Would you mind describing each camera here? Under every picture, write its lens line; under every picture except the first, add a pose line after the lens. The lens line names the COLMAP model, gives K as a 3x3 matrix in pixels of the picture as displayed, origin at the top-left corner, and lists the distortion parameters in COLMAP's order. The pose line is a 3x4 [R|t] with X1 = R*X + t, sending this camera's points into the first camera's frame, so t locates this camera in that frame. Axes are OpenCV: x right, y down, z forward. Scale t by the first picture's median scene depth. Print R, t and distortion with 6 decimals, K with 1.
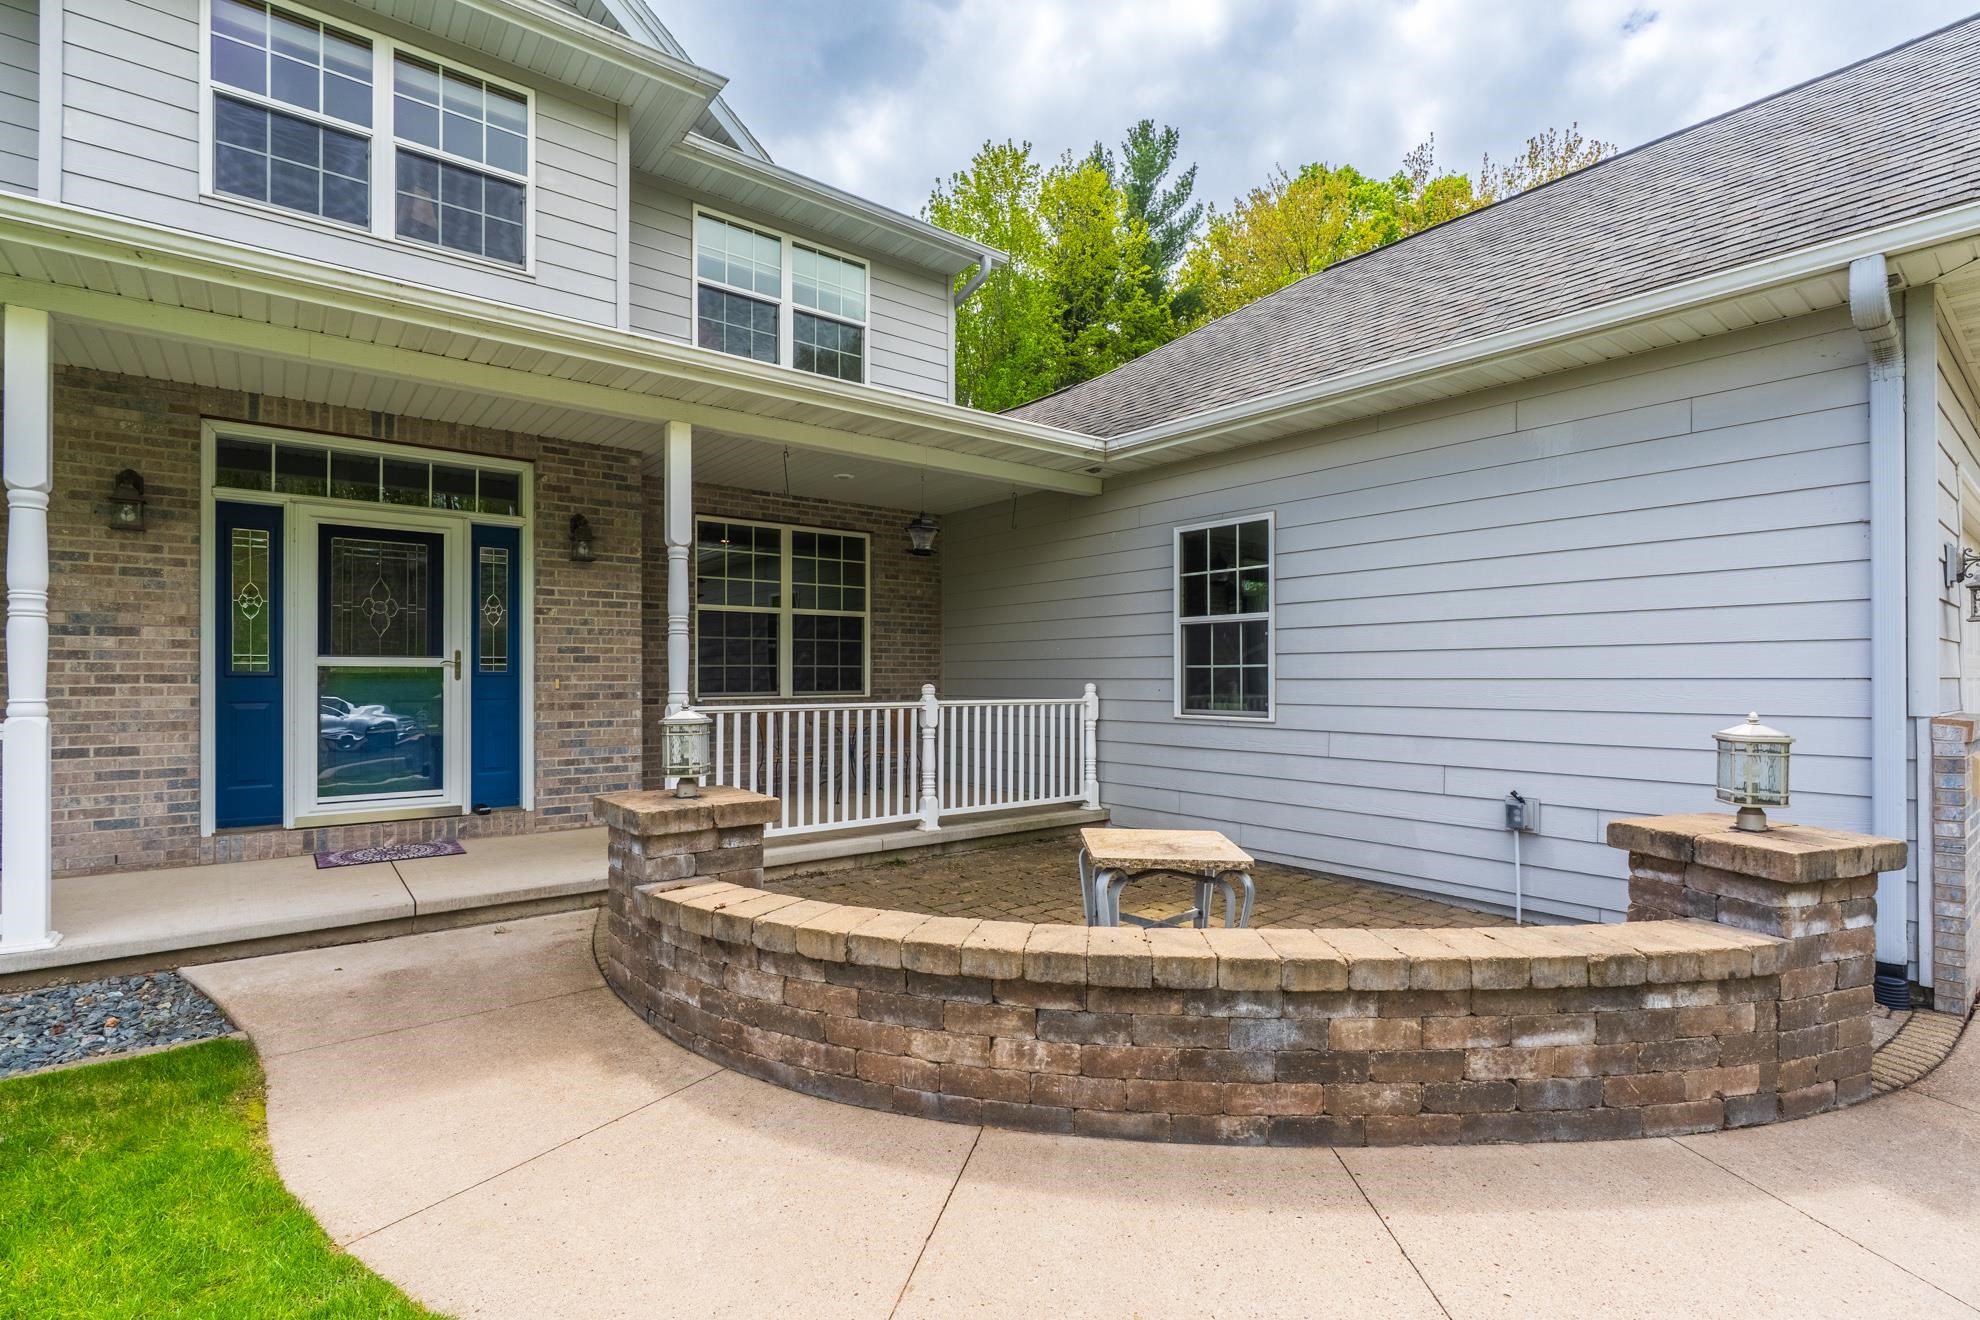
lens RADIAL K [[899.6, 0, 978.2], [0, 899.6, 668.8], [0, 0, 1]] dist [-0.004281, -0.000022]
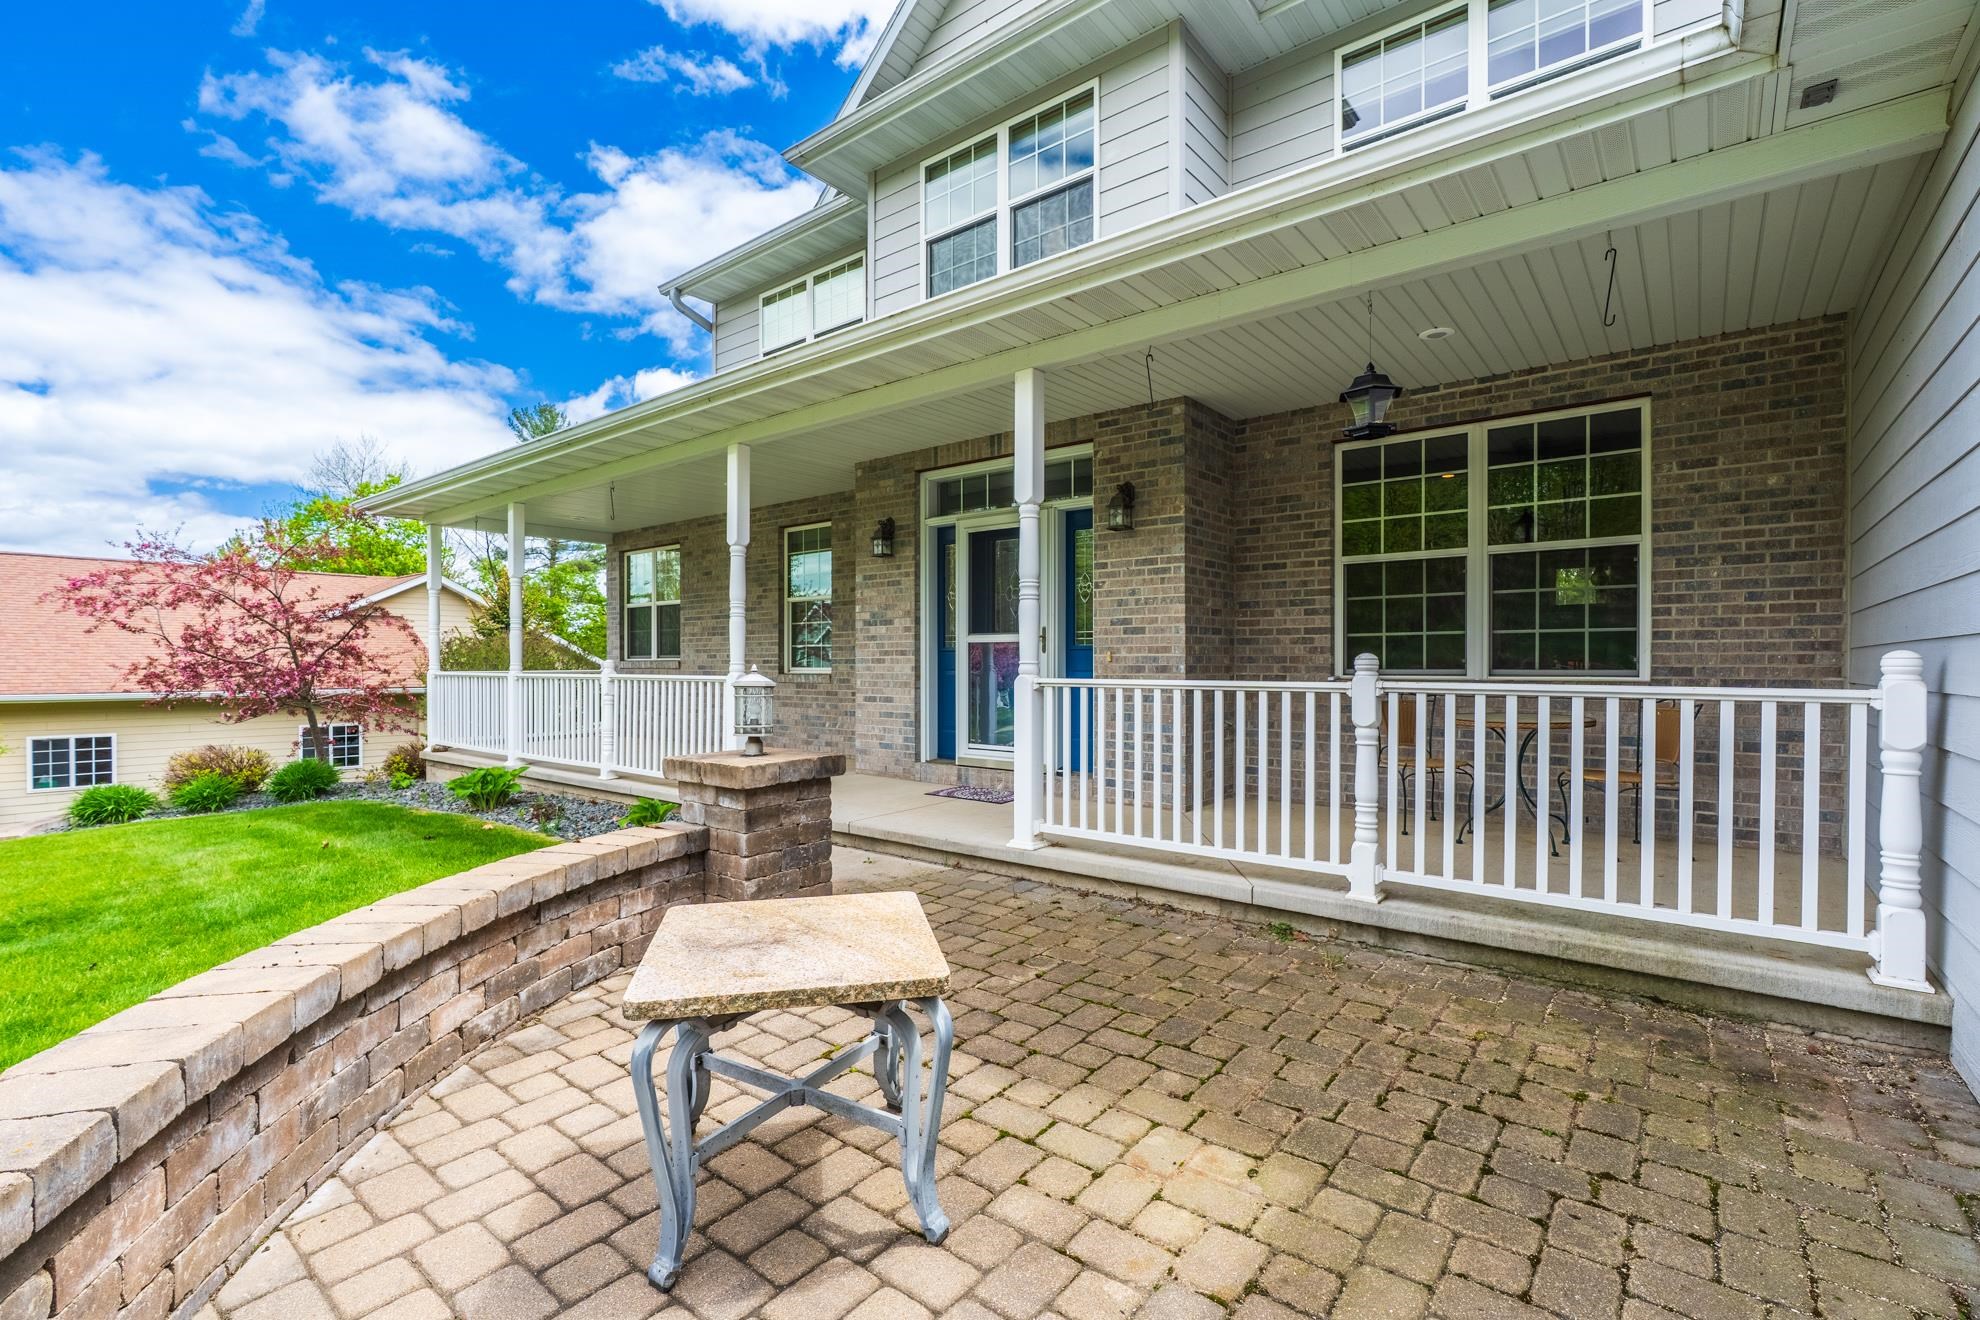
lens RADIAL K [[899.6, 0, 981.2], [0, 899.6, 663.9], [0, 0, 1]] dist [-0.004281, -0.000022]
pose [[0.229162, 0.002011, -0.973386, 0.461206], [0.008160, 0.999959, 0.003987, 0.019589], [0.973354, -0.008856, 0.229136, 0.613172]]
